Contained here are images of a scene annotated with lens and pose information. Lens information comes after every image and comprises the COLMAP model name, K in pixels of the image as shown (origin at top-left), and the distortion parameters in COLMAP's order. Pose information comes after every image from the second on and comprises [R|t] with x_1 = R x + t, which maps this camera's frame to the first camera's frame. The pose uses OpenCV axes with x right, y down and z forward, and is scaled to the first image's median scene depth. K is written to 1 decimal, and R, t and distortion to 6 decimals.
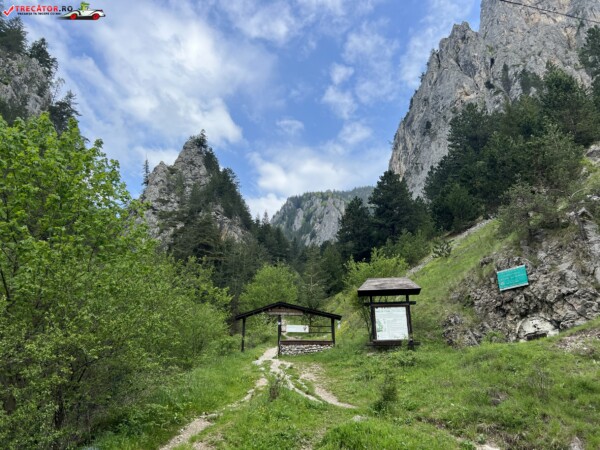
lens RADIAL K [[452.2, 0, 302.8], [0, 452.2, 228.2], [0, 0, 1]] dist [0.059055, -0.072638]
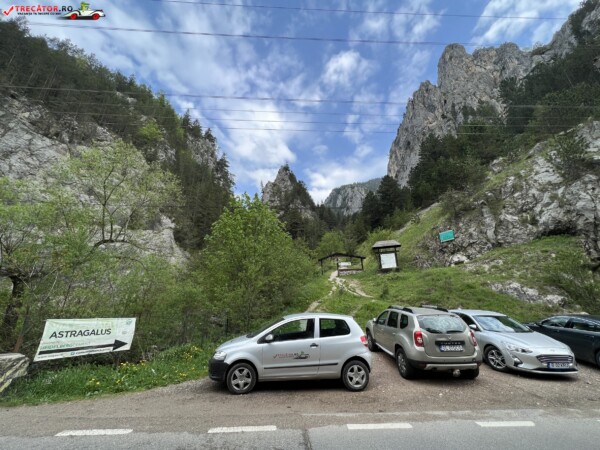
lens RADIAL K [[239.7, 0, 300.1], [0, 239.7, 227.2], [0, 0, 1]] dist [-0.003446, 0.001146]
pose [[0.981210, -0.075373, -0.177612, -0.002115], [0.090510, 0.992780, 0.078713, -0.015622], [0.170397, -0.093309, 0.980948, -0.039804]]
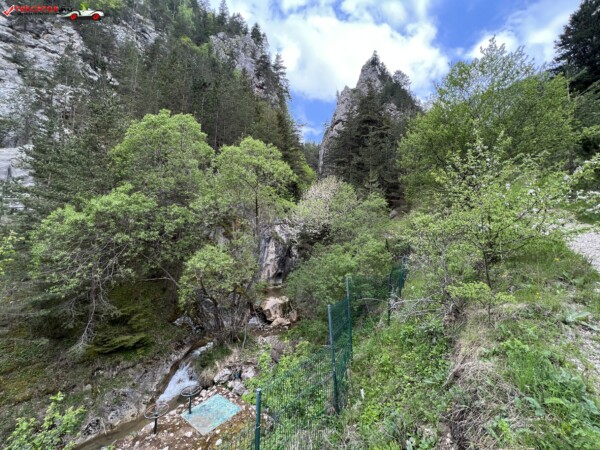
lens RADIAL K [[239.7, 0, 300.2], [0, 239.7, 227.3], [0, 0, 1]] dist [-0.003446, 0.001146]
pose [[0.816046, -0.038174, -0.576724, -0.029455], [0.213970, 0.946876, 0.240087, 0.056129], [0.536922, -0.319324, 0.780863, 0.262360]]
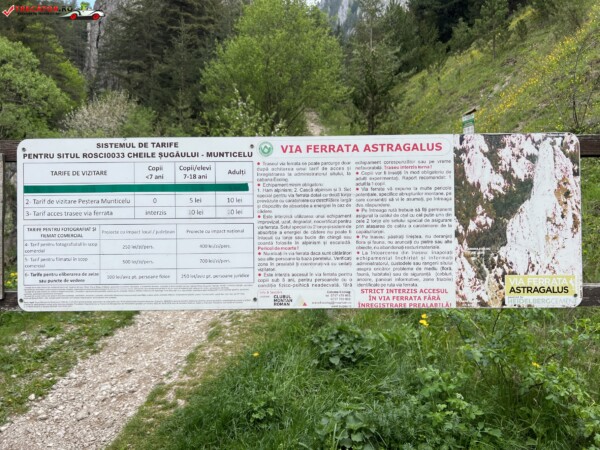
lens RADIAL K [[452.2, 0, 306.3], [0, 452.2, 230.2], [0, 0, 1]] dist [0.059055, -0.072638]
pose [[0.994476, -0.023946, -0.102193, -0.001556], [0.063368, 0.913140, 0.402690, 0.044676], [0.083674, -0.406941, 0.909614, 0.208739]]
